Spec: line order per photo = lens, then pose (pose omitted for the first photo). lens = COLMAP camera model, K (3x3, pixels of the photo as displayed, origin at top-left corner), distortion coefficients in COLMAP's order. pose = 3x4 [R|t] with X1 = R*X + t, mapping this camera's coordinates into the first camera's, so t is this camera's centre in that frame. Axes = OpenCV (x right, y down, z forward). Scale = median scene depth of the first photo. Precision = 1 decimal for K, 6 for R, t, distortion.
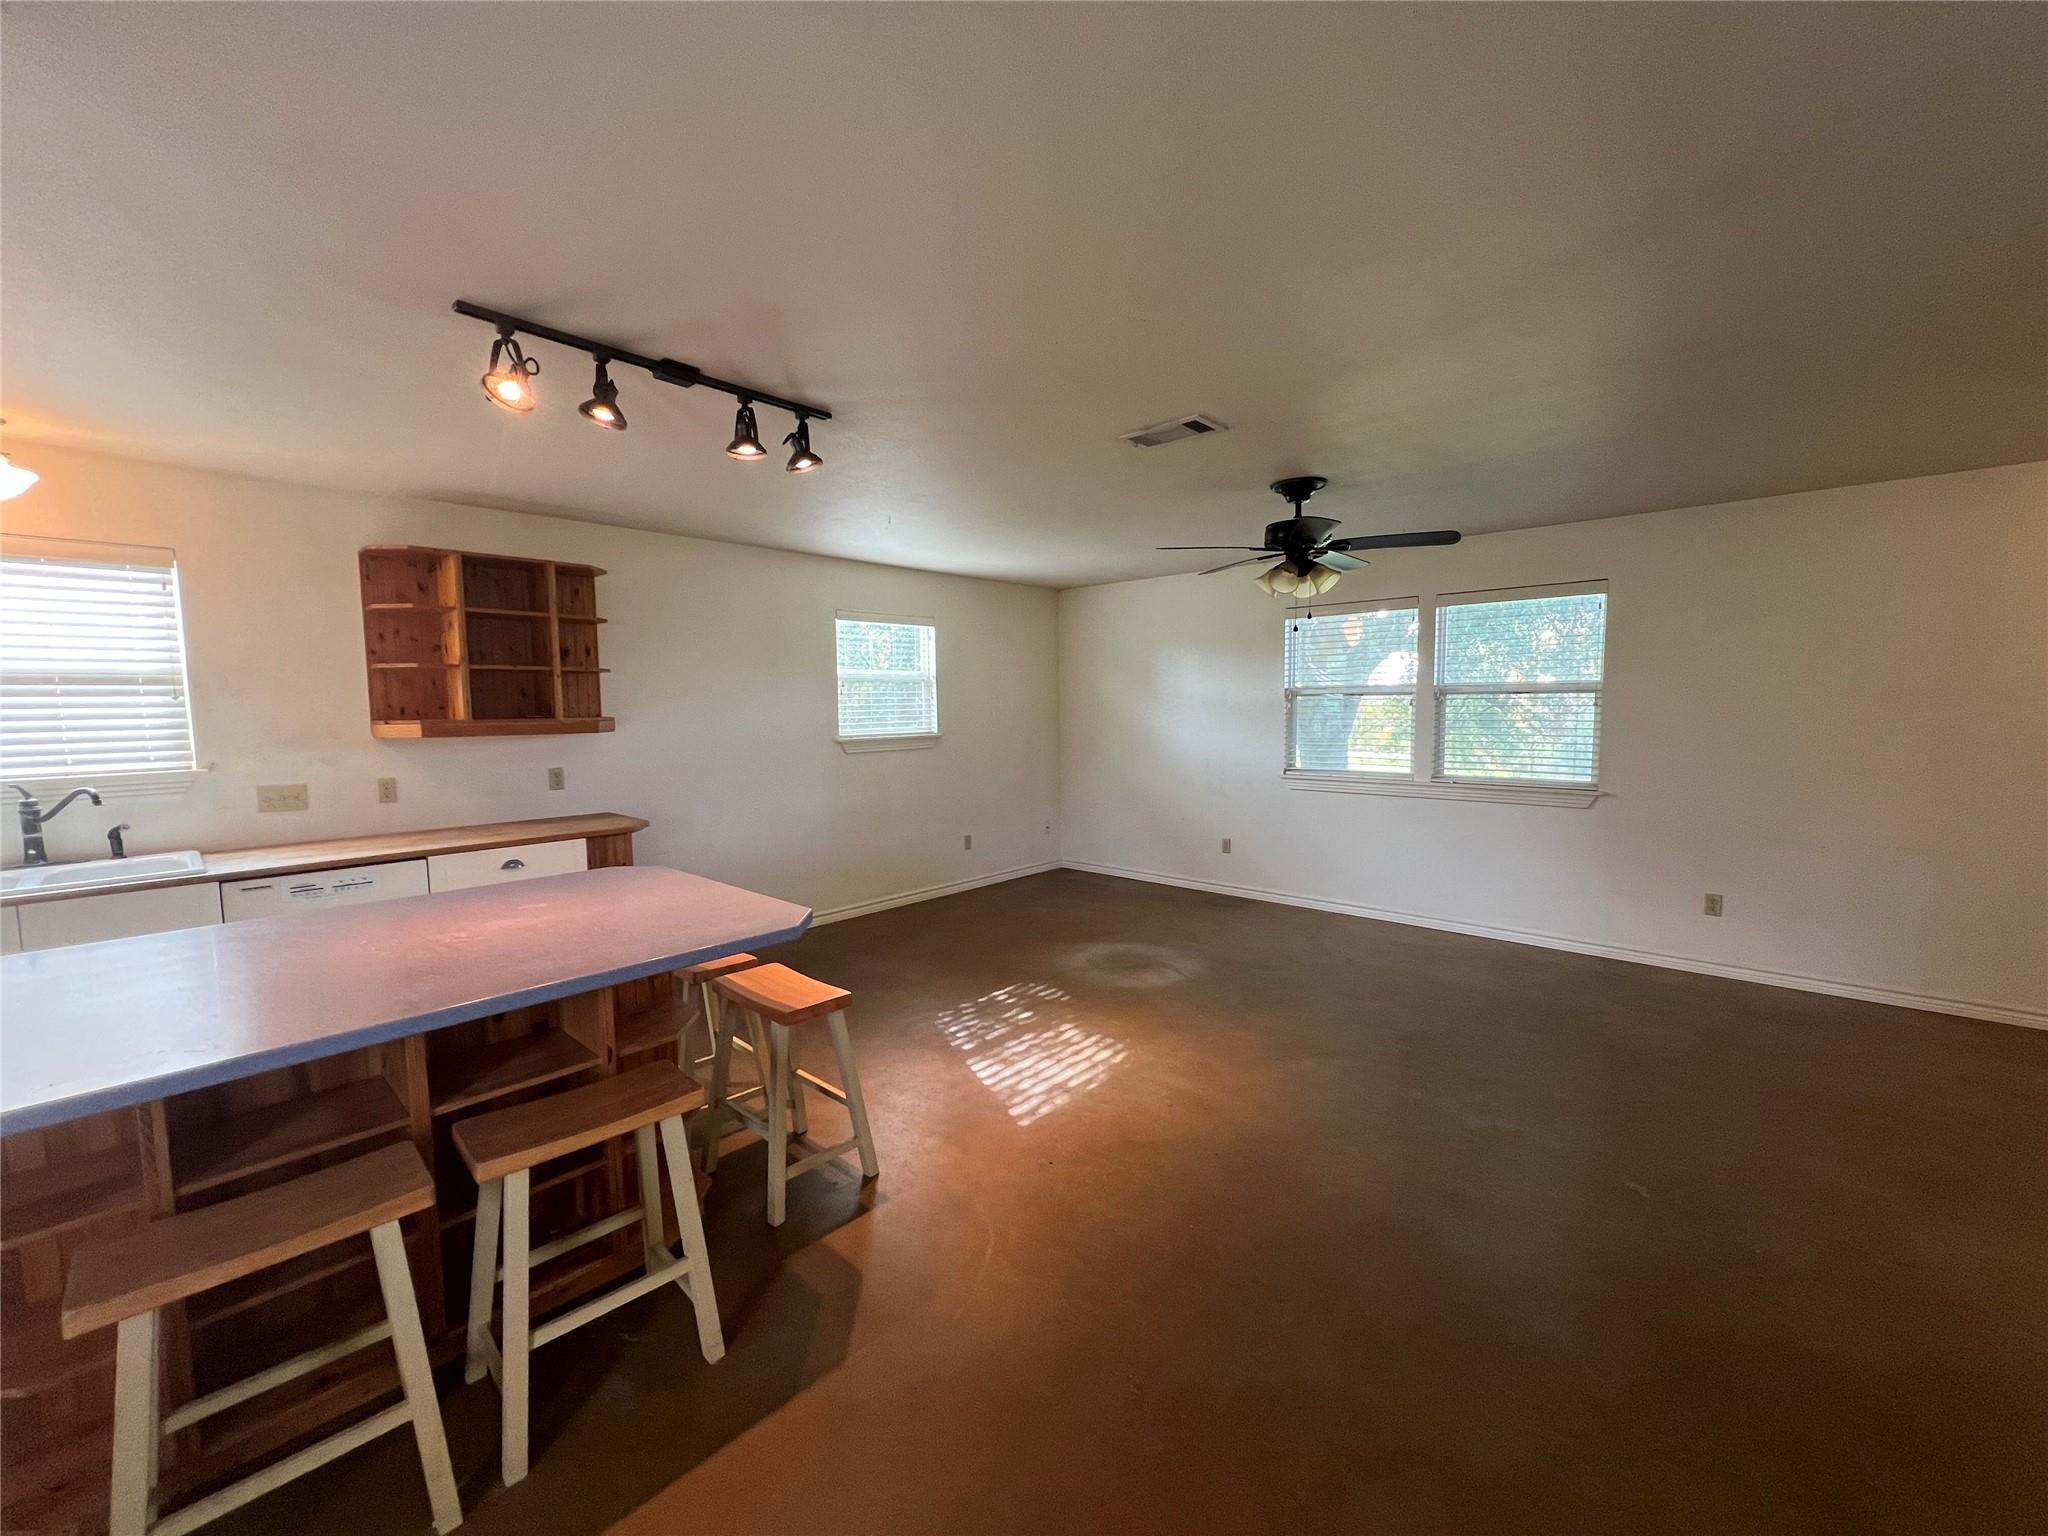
lens RADIAL K [[817.2, 0, 1024.3], [0, 817.2, 773.4], [0, 0, 1]] dist [-0.002797, 0.001097]
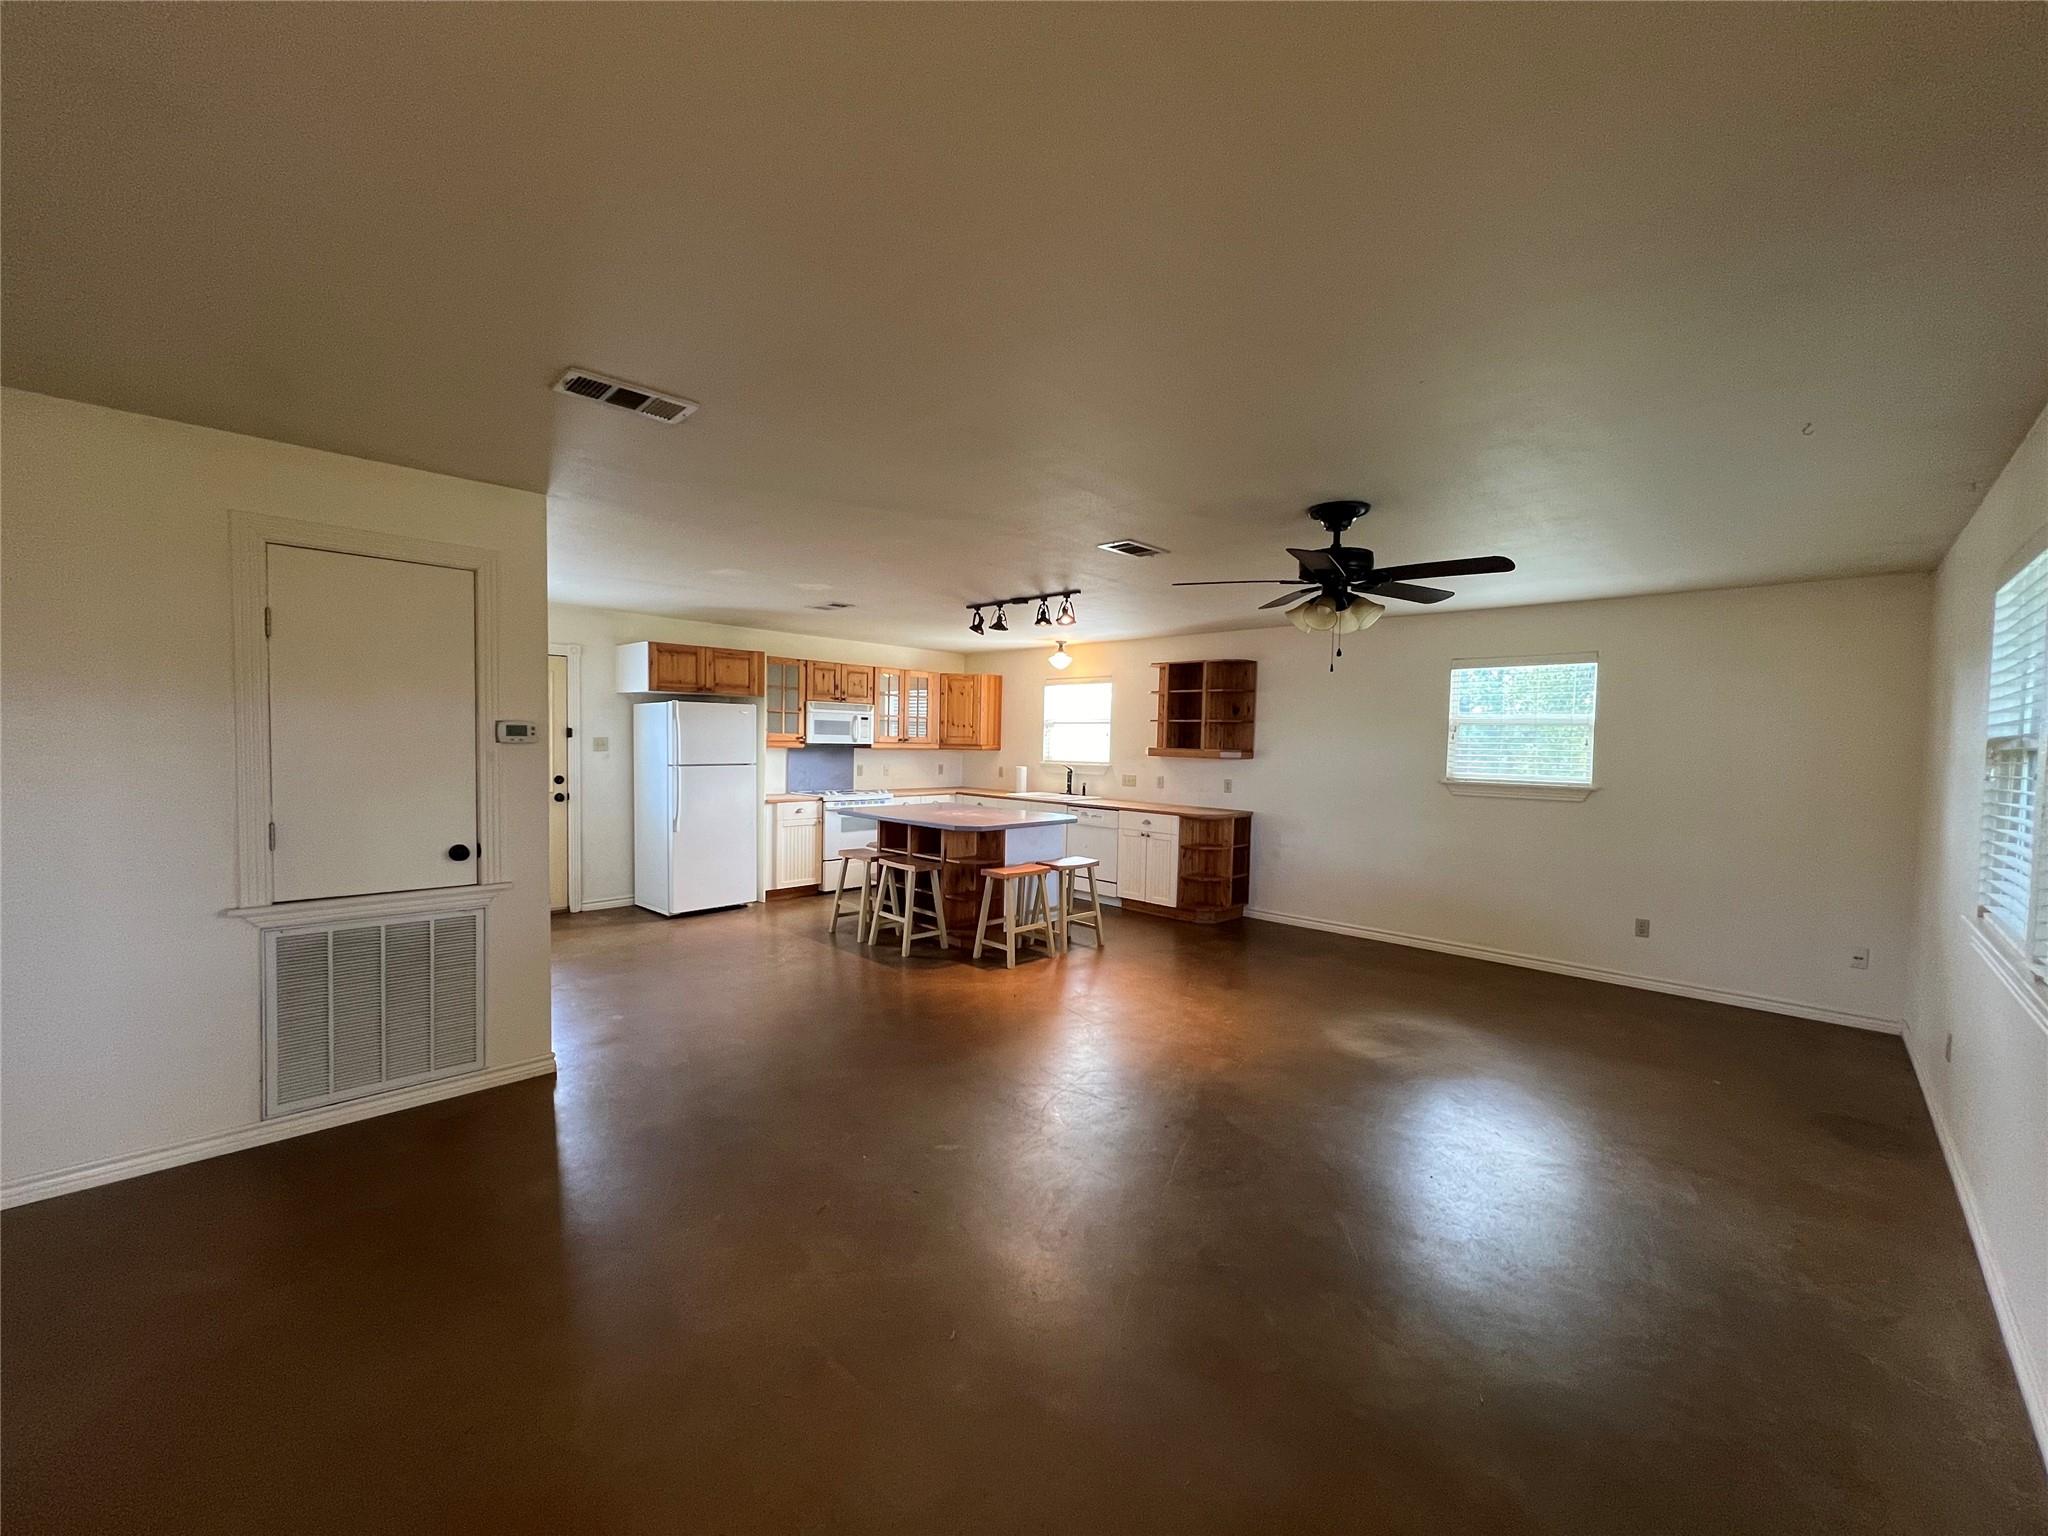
lens RADIAL K [[817.2, 0, 1023.7], [0, 817.2, 775.9], [0, 0, 1]] dist [-0.002797, 0.001097]
pose [[-0.025677, 0.055763, -0.998114, 1.231329], [-0.105934, 0.992669, 0.058184, -0.074742], [0.994042, 0.107228, -0.019581, 0.687271]]
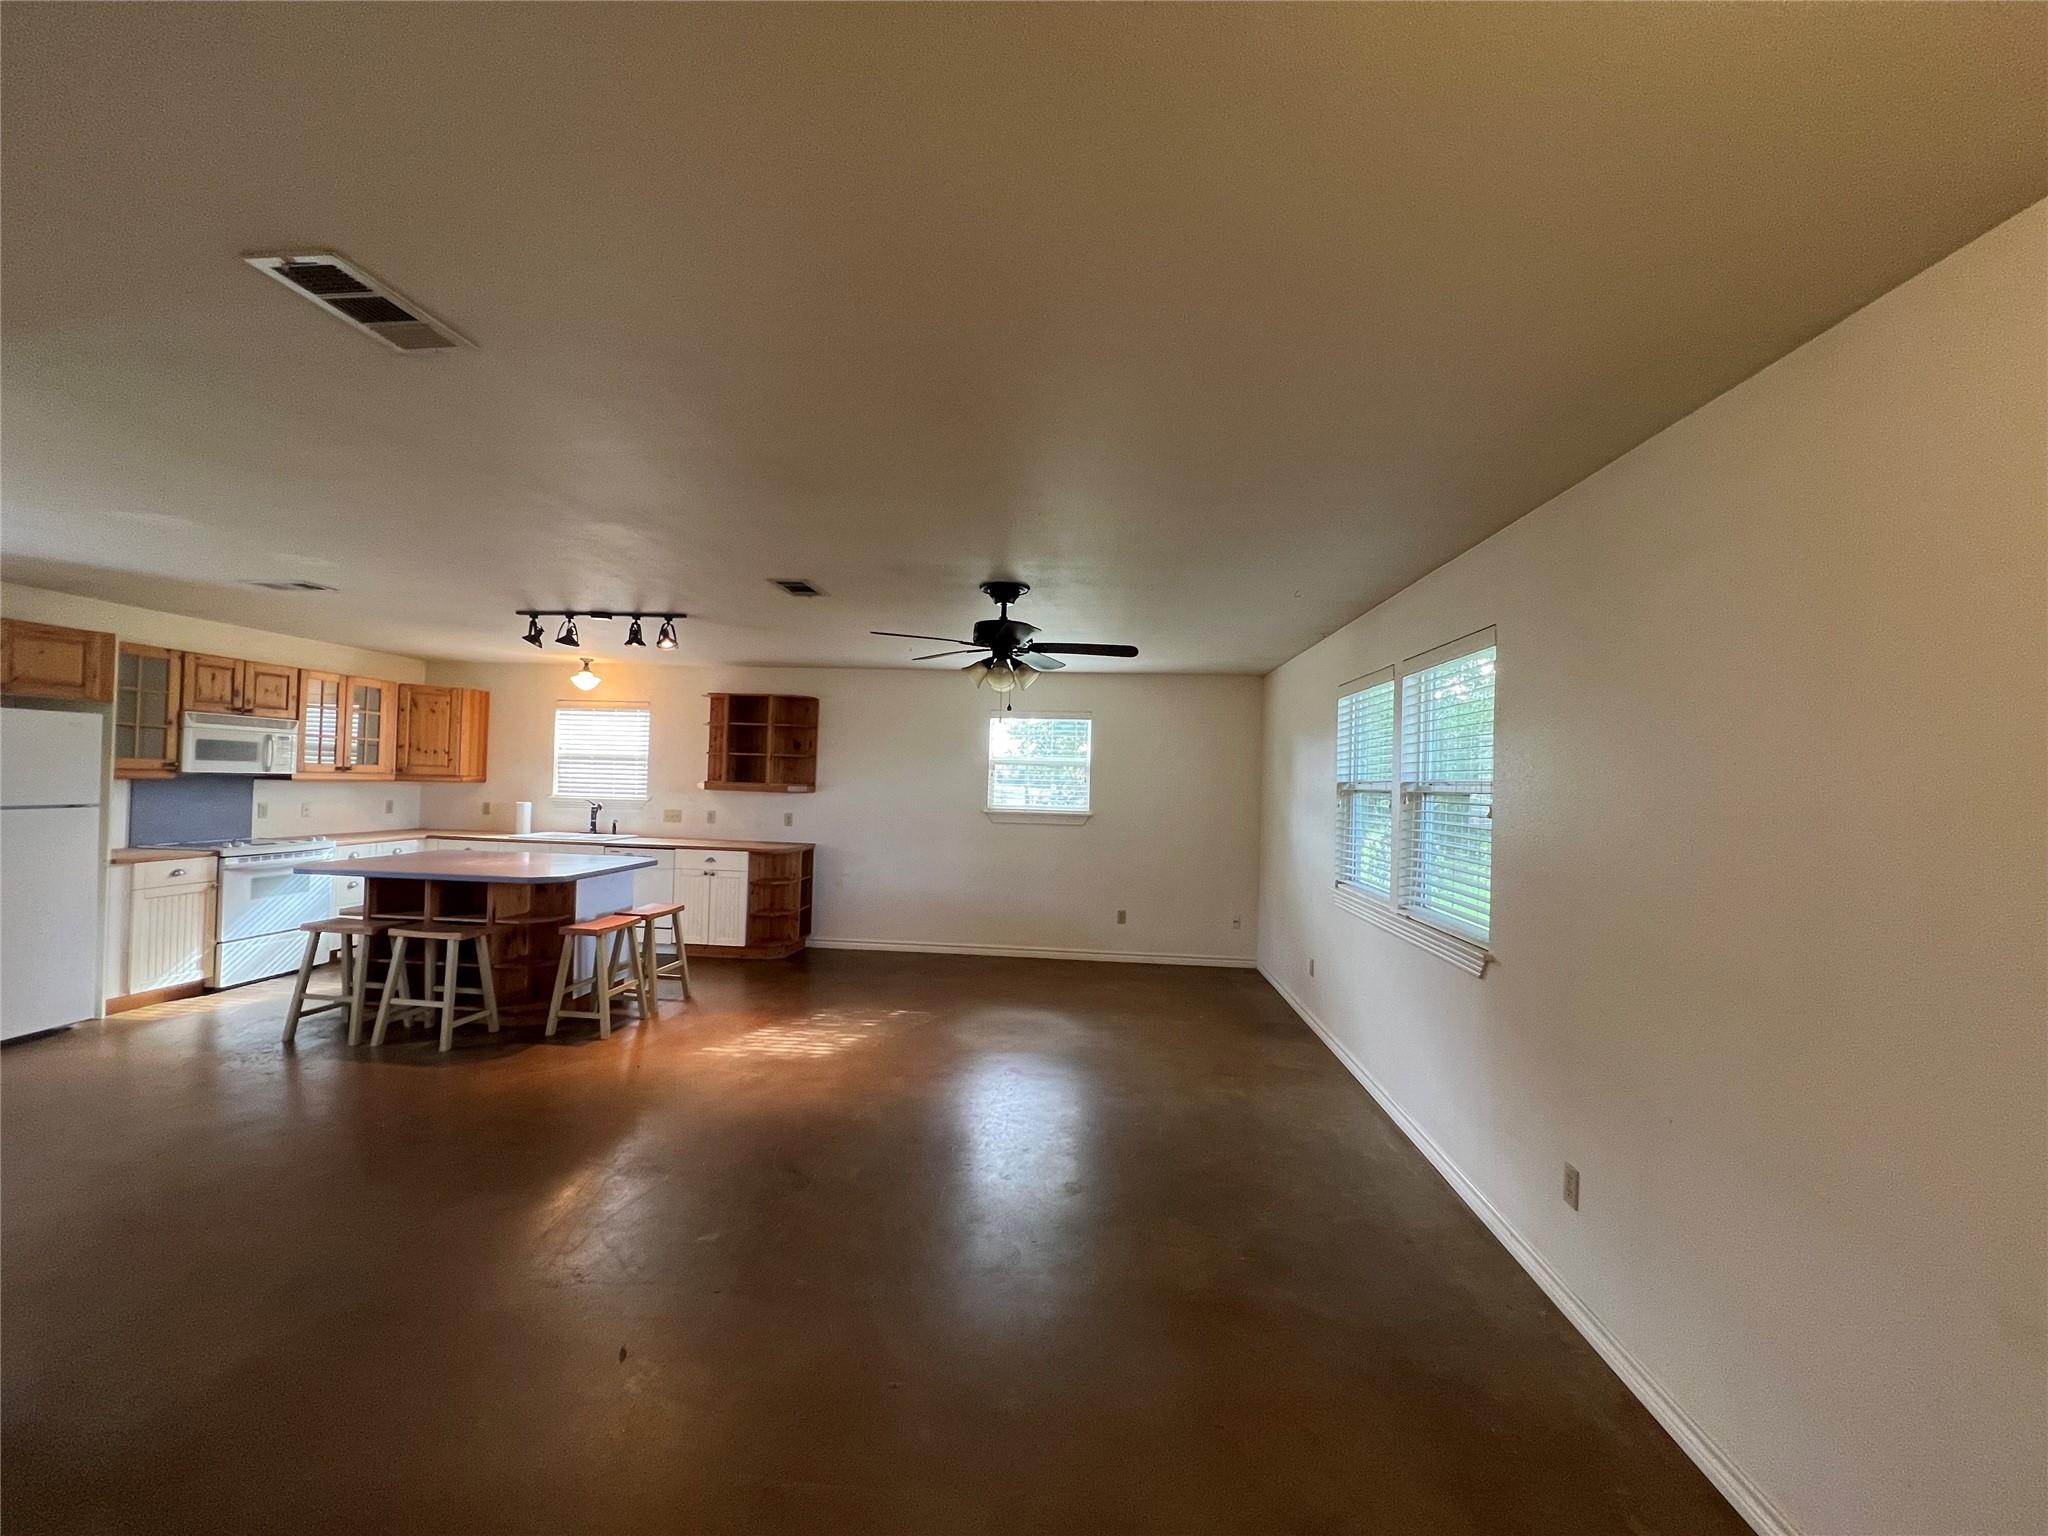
lens RADIAL K [[817.2, 0, 1025.5], [0, 817.2, 776.4], [0, 0, 1]] dist [-0.002797, 0.001097]
pose [[0.612779, 0.024106, -0.789887, 1.179812], [-0.104329, 0.993254, -0.050624, -0.053237], [0.783338, 0.113429, 0.611160, 0.381959]]
